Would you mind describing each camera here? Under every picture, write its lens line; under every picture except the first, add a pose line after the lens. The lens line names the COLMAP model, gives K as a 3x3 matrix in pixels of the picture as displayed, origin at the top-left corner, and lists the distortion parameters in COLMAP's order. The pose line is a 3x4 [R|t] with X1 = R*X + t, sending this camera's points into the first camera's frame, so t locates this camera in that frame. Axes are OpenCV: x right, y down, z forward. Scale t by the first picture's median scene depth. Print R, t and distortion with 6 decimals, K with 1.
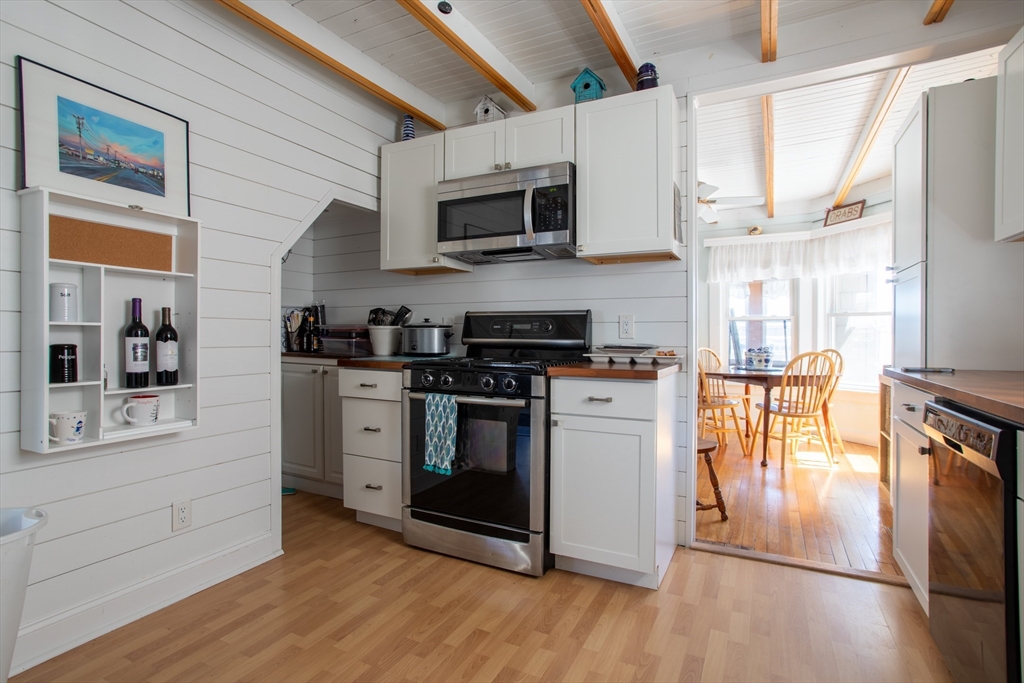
lens RADIAL K [[503.6, 0, 512.0], [0, 503.6, 341.5], [0, 0, 1]] dist [-0.056923, 0.038841]
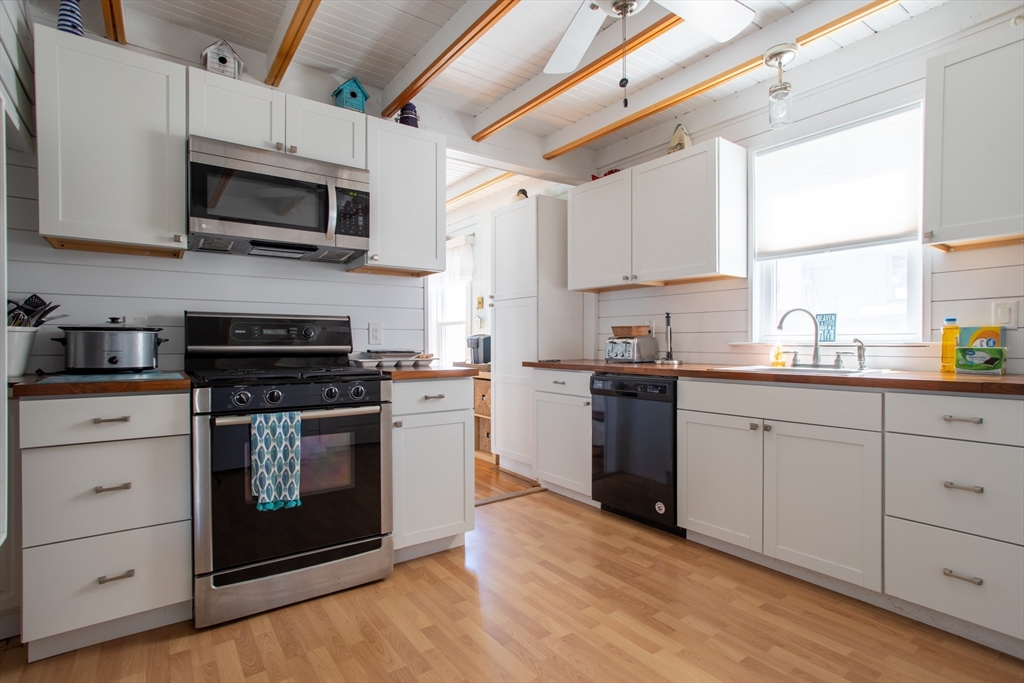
lens RADIAL K [[504.8, 0, 503.1], [0, 504.8, 353.1], [0, 0, 1]] dist [-0.050258, 0.039110]
pose [[0.462633, -0.022226, 0.886271, -0.664573], [0.014404, 0.999742, 0.017553, -0.002112], [-0.886433, 0.004645, 0.462834, 0.282312]]
